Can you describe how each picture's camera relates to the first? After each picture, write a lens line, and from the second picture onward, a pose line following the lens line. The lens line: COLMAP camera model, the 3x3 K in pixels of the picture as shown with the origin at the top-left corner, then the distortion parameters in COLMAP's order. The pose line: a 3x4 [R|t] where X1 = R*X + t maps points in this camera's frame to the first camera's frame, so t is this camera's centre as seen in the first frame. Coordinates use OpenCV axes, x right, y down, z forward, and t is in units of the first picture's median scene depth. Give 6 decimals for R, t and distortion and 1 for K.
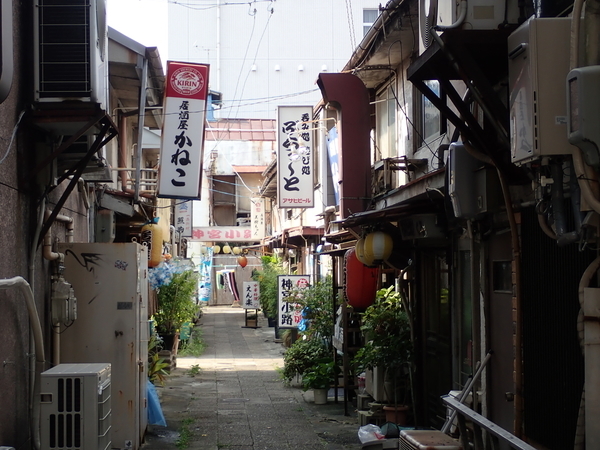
lens RADIAL K [[1223.6, 0, 300.0], [0, 1223.6, 225.0], [0, 0, 1]] dist [-0.025677, -0.157321]
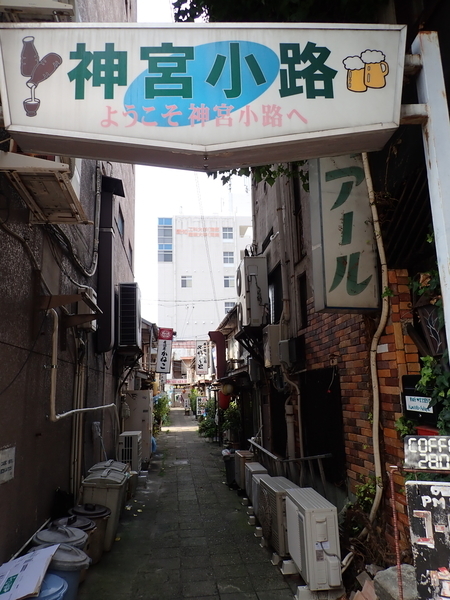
lens RADIAL K [[444.6, 0, 225.0], [0, 444.6, 300.0], [0, 0, 1]] dist [-0.000936, 0.000265]
pose [[0.998806, -0.012908, 0.047116, 0.004280], [0.020419, 0.986481, -0.162597, -0.017499], [-0.044380, 0.163365, 0.985567, -0.112020]]
